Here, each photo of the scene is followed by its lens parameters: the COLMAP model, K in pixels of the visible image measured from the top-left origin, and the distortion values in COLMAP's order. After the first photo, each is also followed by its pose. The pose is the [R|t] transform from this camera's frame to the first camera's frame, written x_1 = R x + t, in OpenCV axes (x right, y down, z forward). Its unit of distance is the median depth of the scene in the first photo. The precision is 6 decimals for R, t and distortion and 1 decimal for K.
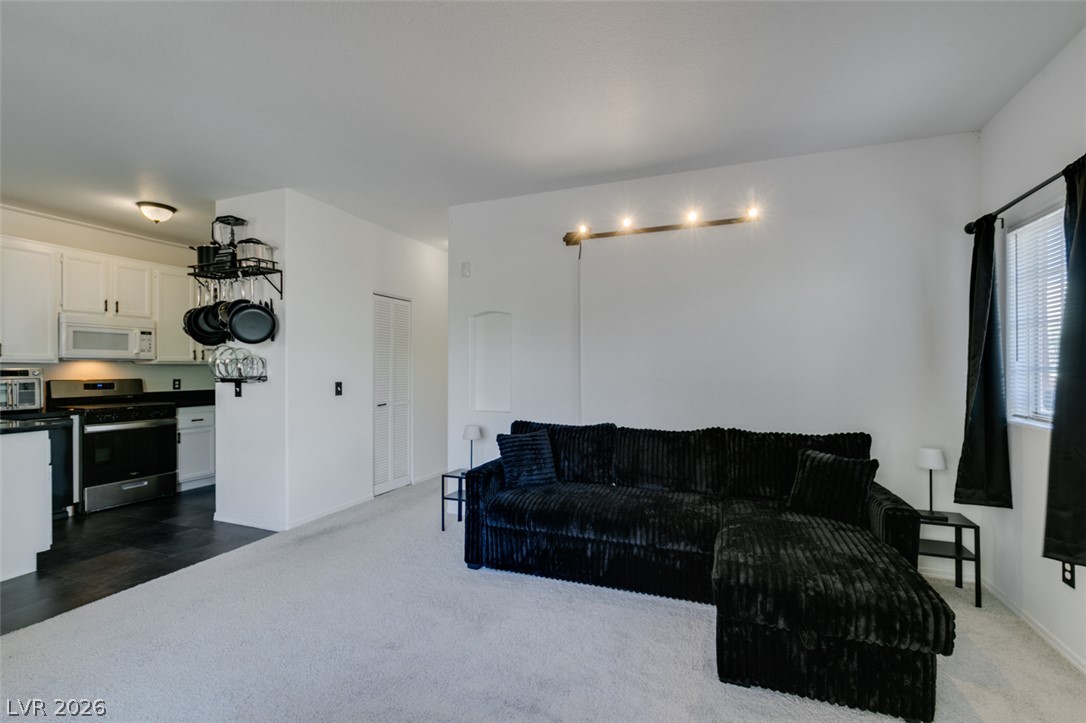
lens RADIAL K [[486.0, 0, 542.6], [0, 486.0, 367.9], [0, 0, 1]] dist [-0.000099, -0.000414]
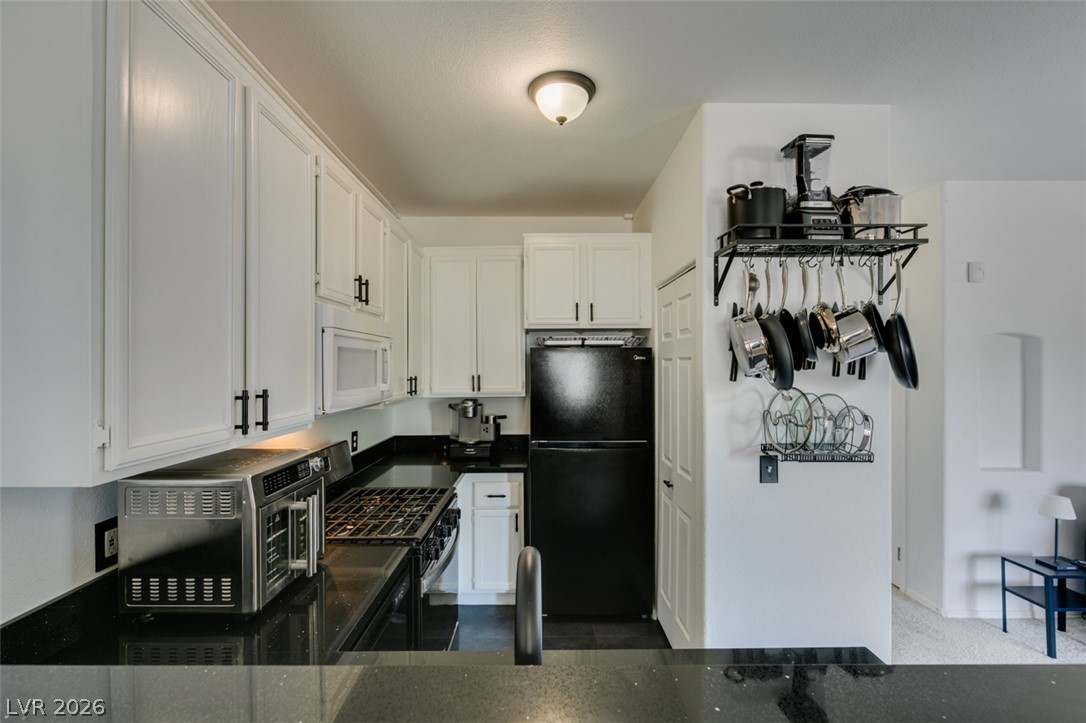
lens RADIAL K [[486.0, 0, 542.6], [0, 486.0, 367.9], [0, 0, 1]] dist [-0.000099, -0.000414]
pose [[0.925343, 0.000263, 0.379130, -1.206068], [-0.002018, 0.999989, 0.004231, -0.076291], [-0.379125, -0.004680, 0.925334, 0.690852]]
